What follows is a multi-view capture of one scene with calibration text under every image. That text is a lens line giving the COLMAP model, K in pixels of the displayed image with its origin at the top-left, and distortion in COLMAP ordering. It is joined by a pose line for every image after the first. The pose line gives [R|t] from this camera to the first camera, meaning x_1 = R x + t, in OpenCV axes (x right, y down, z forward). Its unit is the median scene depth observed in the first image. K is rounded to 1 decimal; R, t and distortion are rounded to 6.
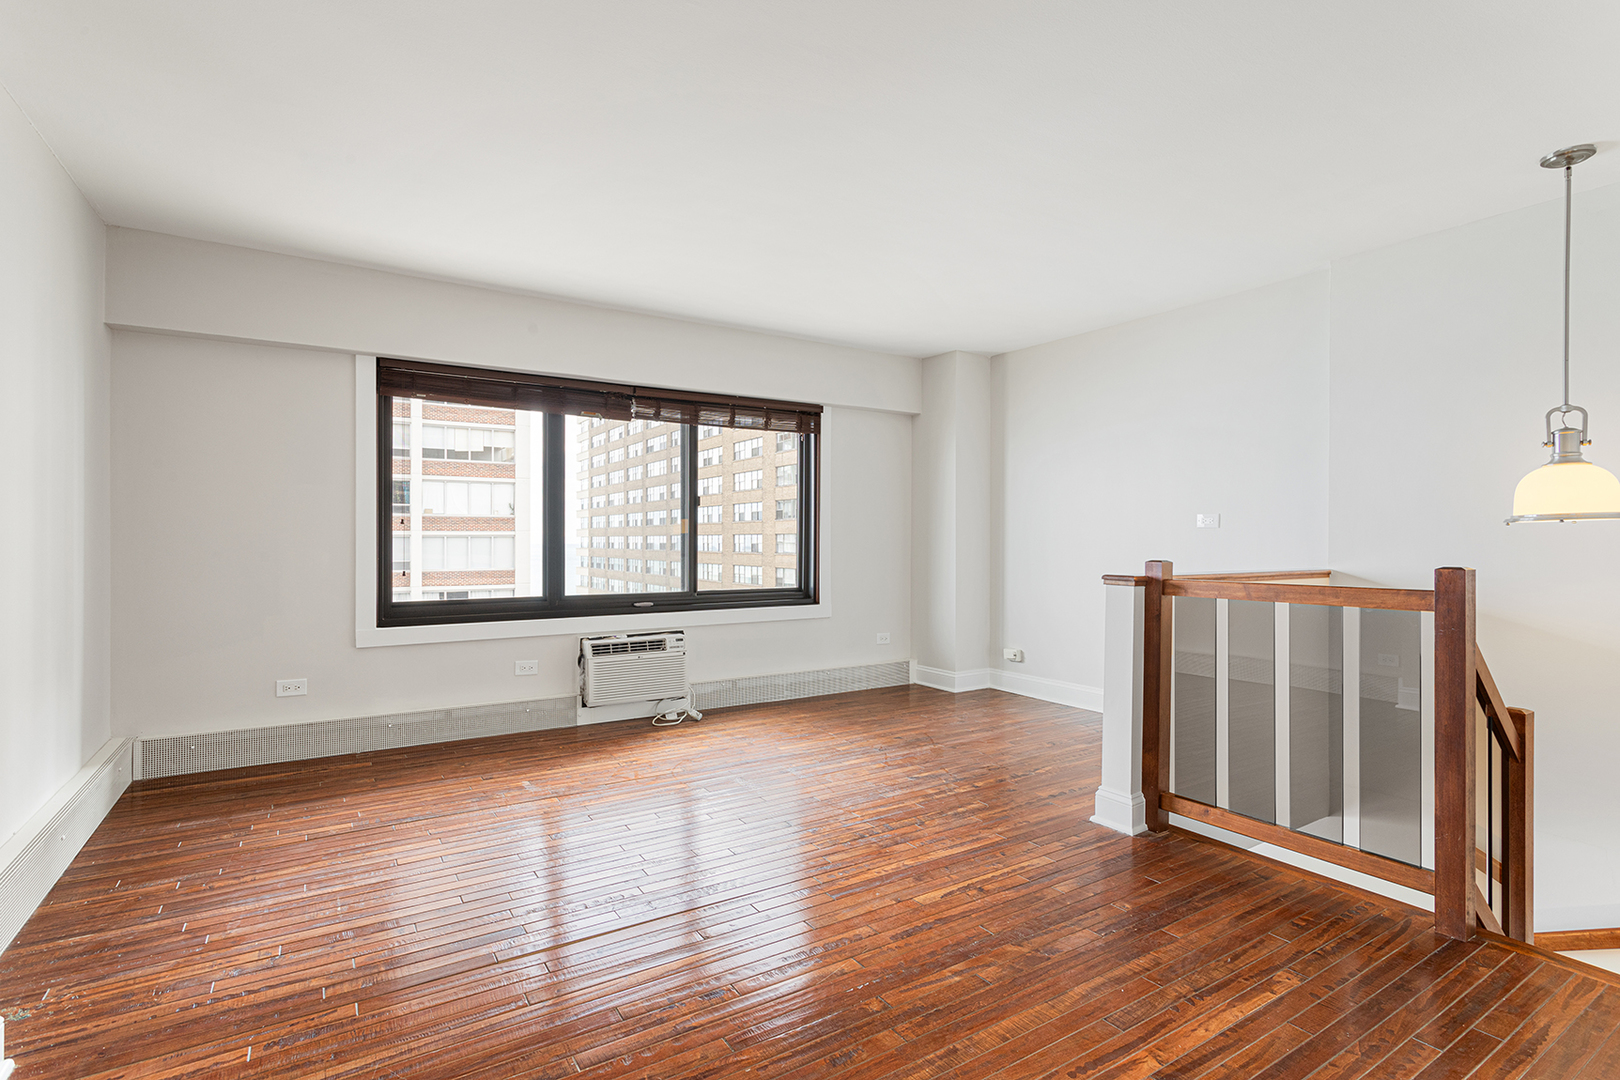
lens RADIAL K [[770.9, 0, 799.3], [0, 770.9, 538.0], [0, 0, 1]] dist [0.000049, 0.000046]
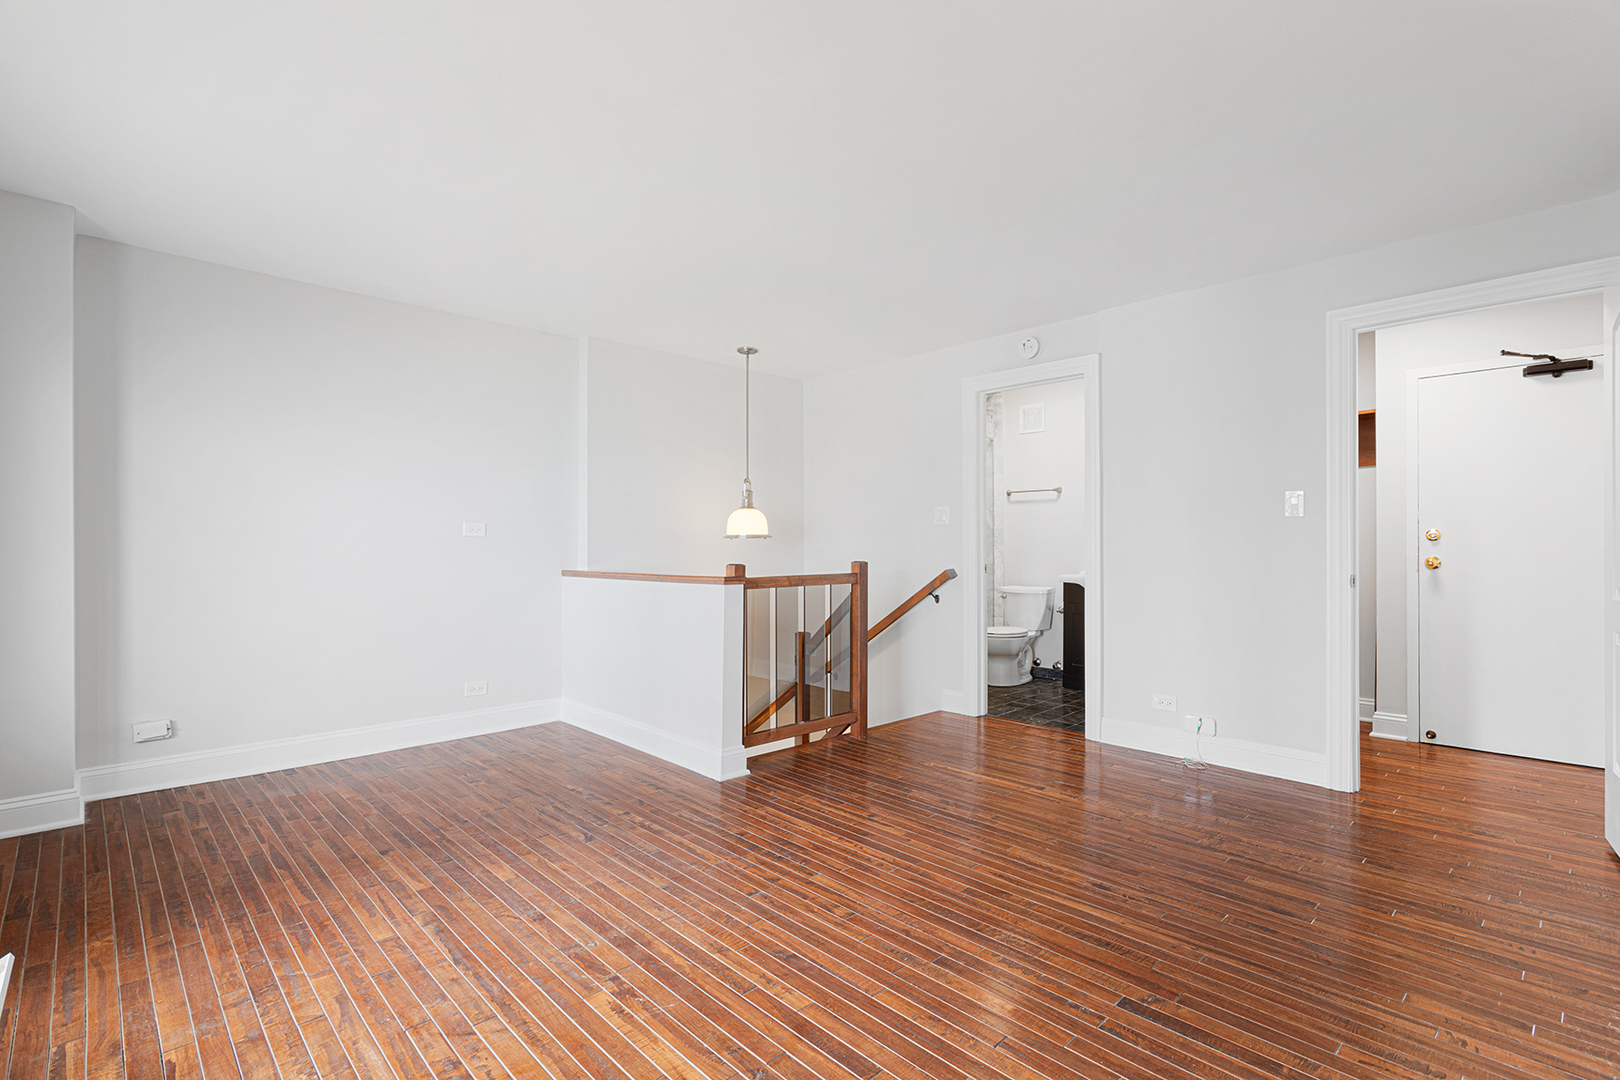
lens RADIAL K [[770.9, 0, 799.3], [0, 770.9, 538.0], [0, 0, 1]] dist [0.000049, 0.000046]
pose [[-0.188997, 0.006360, 0.981957, -0.843298], [-0.000434, 0.999978, -0.006560, -0.008202], [-0.981977, -0.001666, -0.188991, 1.112558]]
